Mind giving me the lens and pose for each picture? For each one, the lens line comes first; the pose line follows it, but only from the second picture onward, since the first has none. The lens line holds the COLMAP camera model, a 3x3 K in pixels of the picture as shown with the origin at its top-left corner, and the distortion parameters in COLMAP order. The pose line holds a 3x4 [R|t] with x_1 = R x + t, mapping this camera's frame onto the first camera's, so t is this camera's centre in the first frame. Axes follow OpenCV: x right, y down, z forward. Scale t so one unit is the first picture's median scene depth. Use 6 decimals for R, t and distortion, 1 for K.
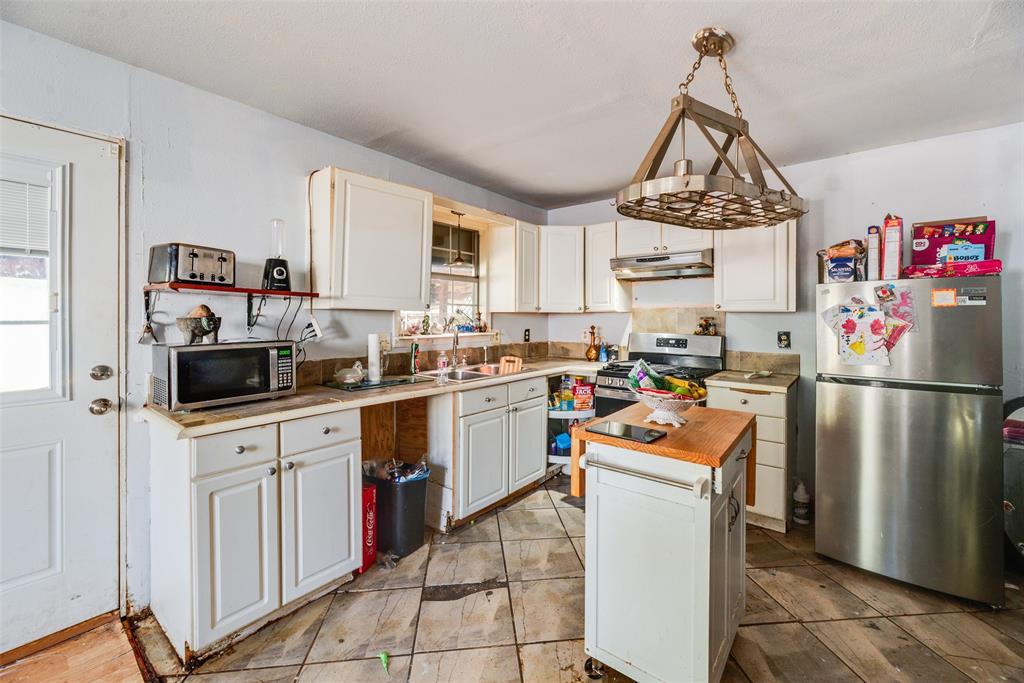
lens RADIAL K [[418.8, 0, 512.9], [0, 418.8, 314.7], [0, 0, 1]] dist [-0.001603, -0.000169]
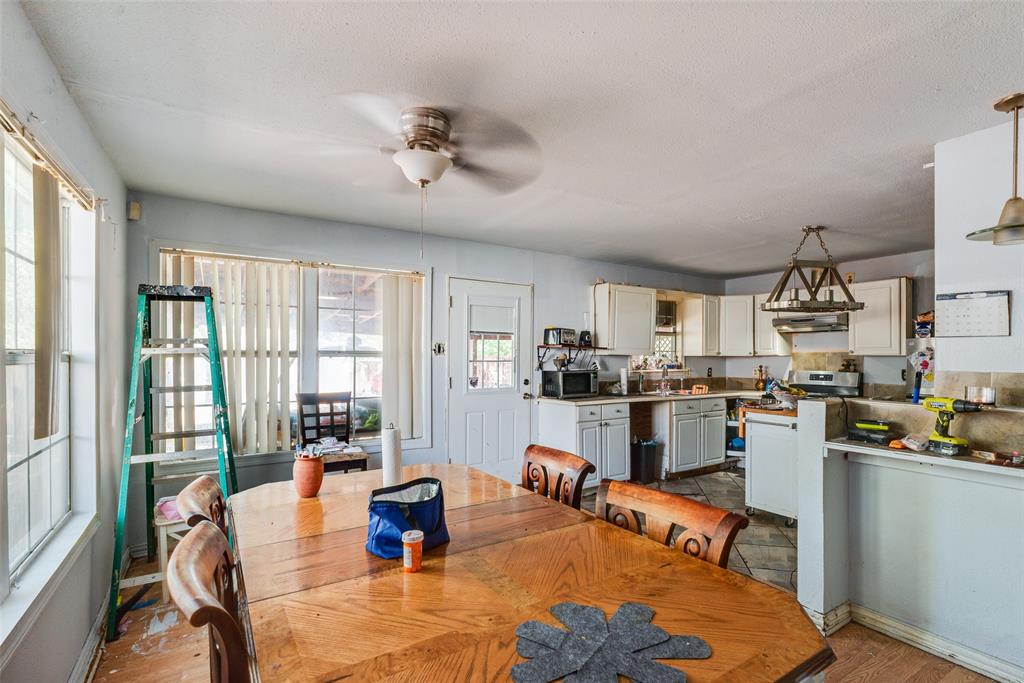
lens RADIAL K [[495.6, 0, 512.1], [0, 495.6, 356.4], [0, 0, 1]] dist [-0.000538, -0.000034]
pose [[0.950139, -0.001327, -0.311825, -0.115330], [0.001108, 0.999999, -0.000879, -0.004635], [0.311826, 0.000490, 0.950139, -1.164107]]
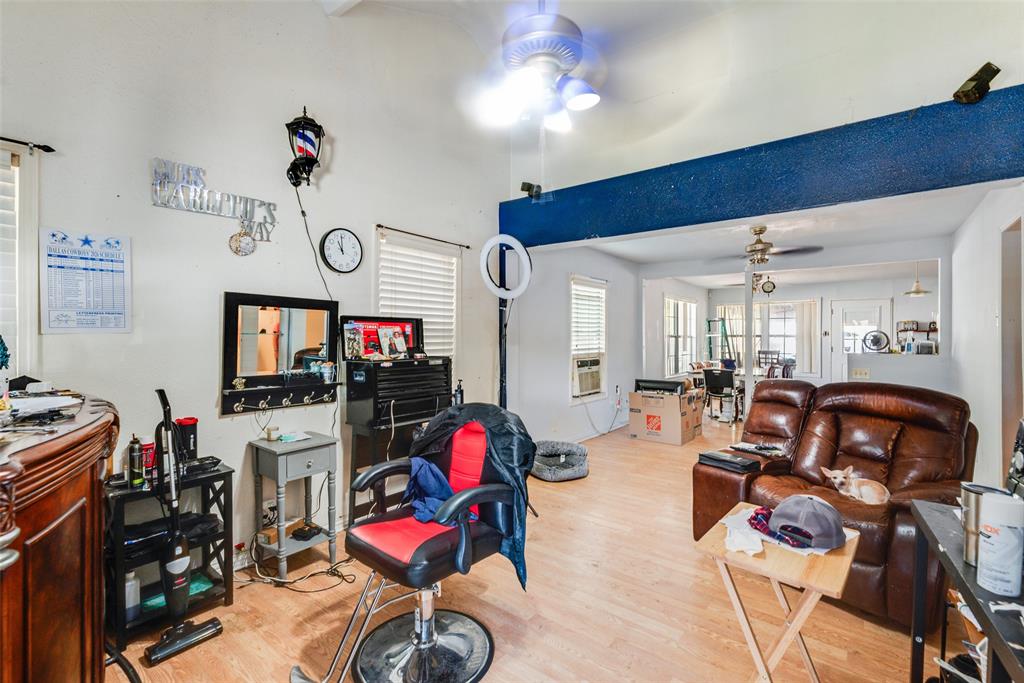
lens RADIAL K [[438.3, 0, 512.0], [0, 438.3, 341.5], [0, 0, 1]] dist [-0.000886, -0.000133]
pose [[0.013222, 0.004758, -0.999901, 2.435530], [-0.003532, 0.999983, 0.004712, 0.020325], [0.999906, 0.003469, 0.013239, -2.051097]]
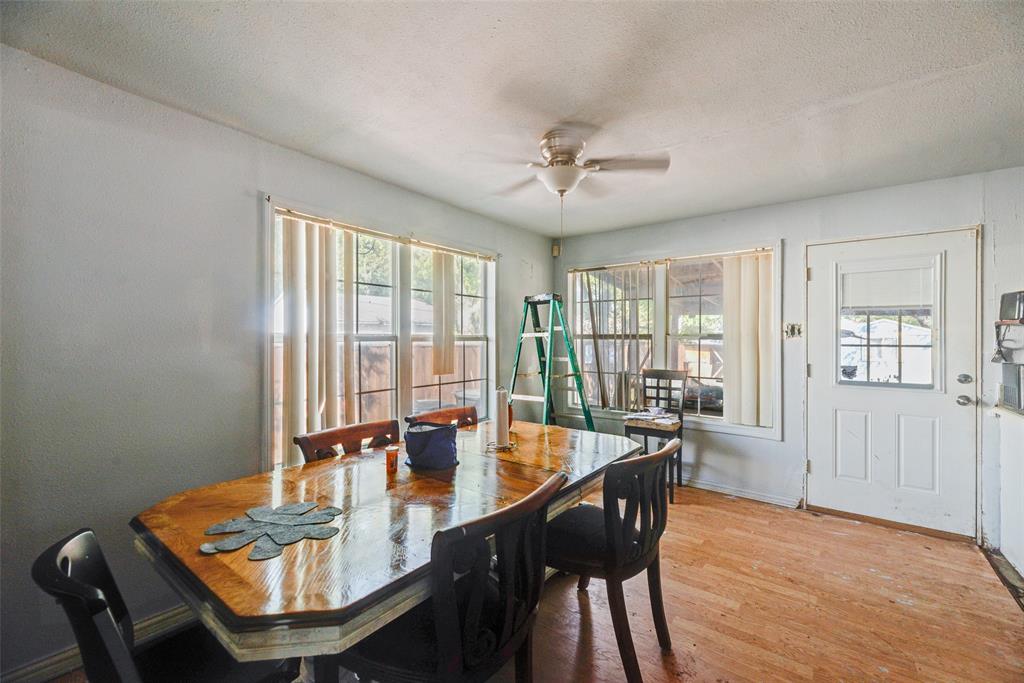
lens RADIAL K [[419.1, 0, 510.4], [0, 419.1, 337.7], [0, 0, 1]] dist [-0.001581, -0.000027]
pose [[0.030160, -0.004251, -0.999536, 0.352971], [-0.003130, 0.999986, -0.004347, -0.002057], [0.999540, 0.003260, 0.030147, -0.498444]]
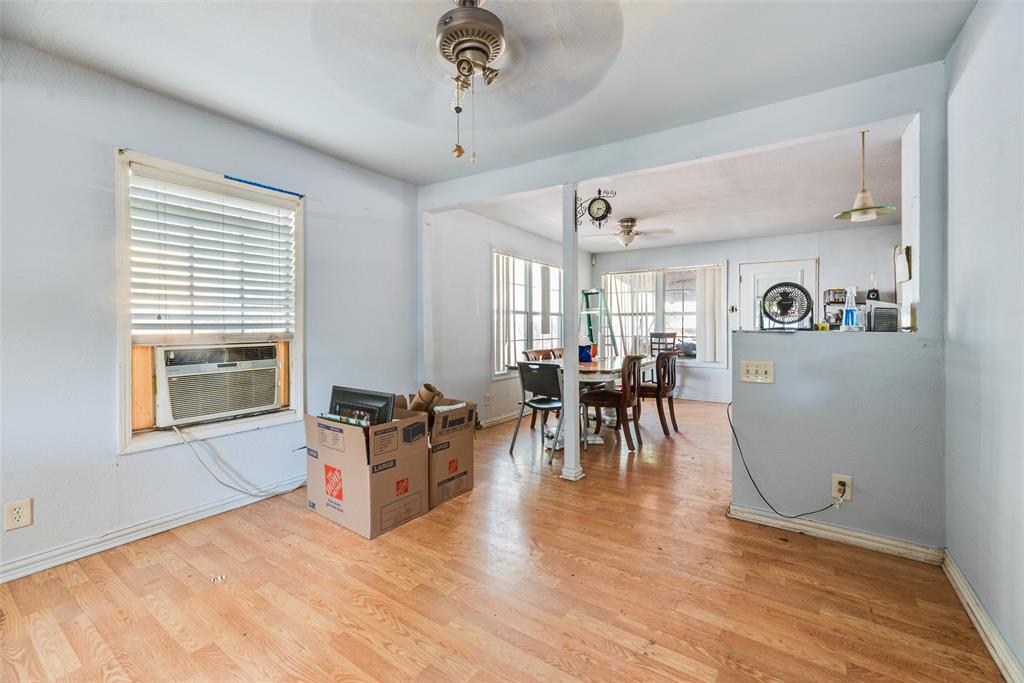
lens RADIAL K [[413.8, 0, 510.1], [0, 413.8, 327.4], [0, 0, 1]] dist [-0.000018, 0.000034]
pose [[0.087067, 0.000714, -0.996202, 1.329533], [-0.000538, 1.000000, 0.000669, 0.069845], [0.996202, 0.000478, 0.087067, -1.061341]]
